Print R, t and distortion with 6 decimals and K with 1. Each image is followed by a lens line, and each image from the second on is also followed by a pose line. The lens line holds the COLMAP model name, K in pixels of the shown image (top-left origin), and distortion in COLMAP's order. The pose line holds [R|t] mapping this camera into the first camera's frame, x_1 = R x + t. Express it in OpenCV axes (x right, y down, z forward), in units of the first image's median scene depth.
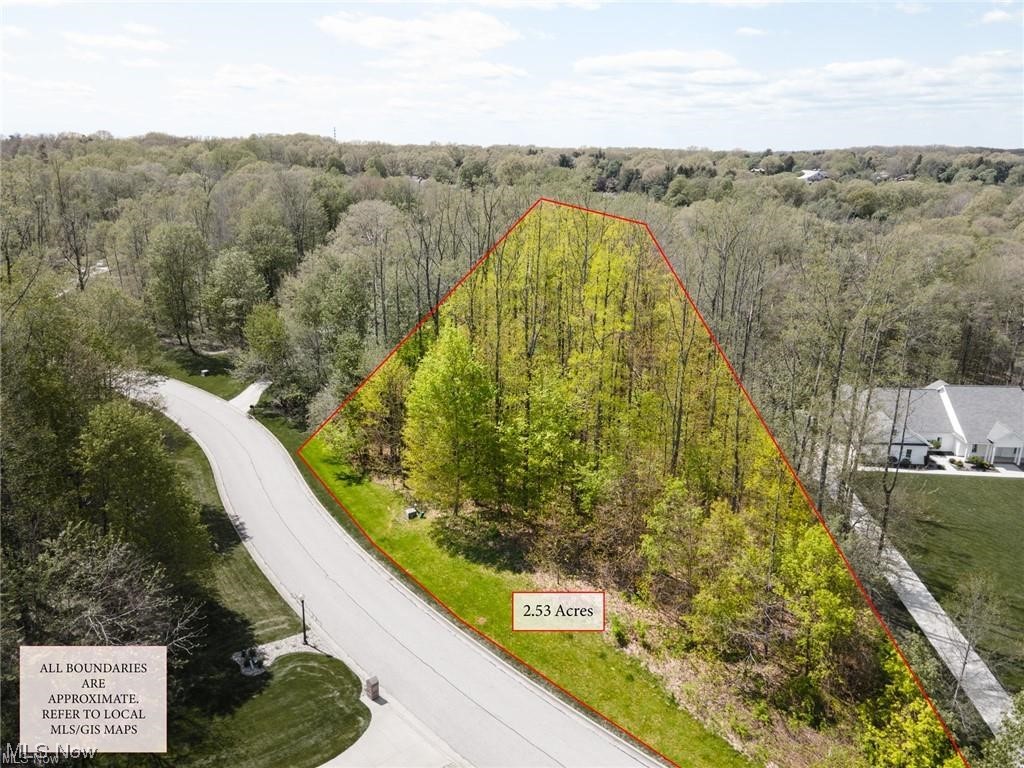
lens RADIAL K [[749.5, 0, 516.2], [0, 749.5, 381.3], [0, 0, 1]] dist [0.007337, 0.068035]
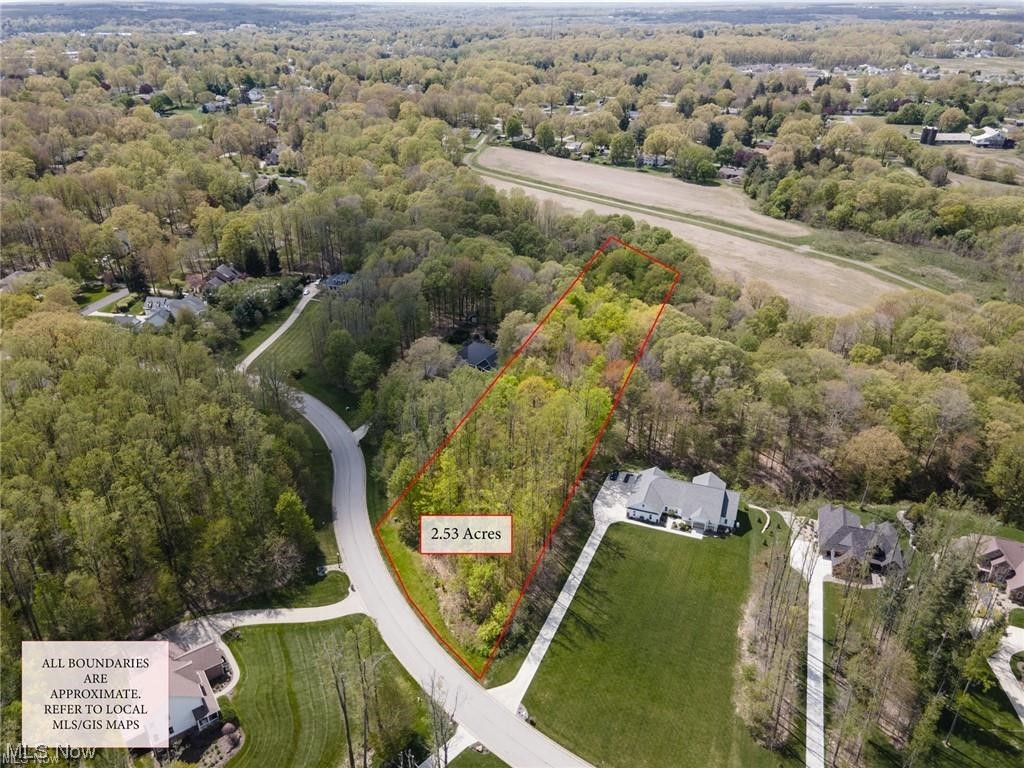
lens RADIAL K [[749.5, 0, 516.2], [0, 749.5, 381.3], [0, 0, 1]] dist [0.007337, 0.068035]
pose [[0.957731, 0.123158, -0.259968, 0.925185], [-0.077594, 0.980821, 0.178799, -0.832296], [0.277003, -0.151069, 0.948919, -1.331174]]
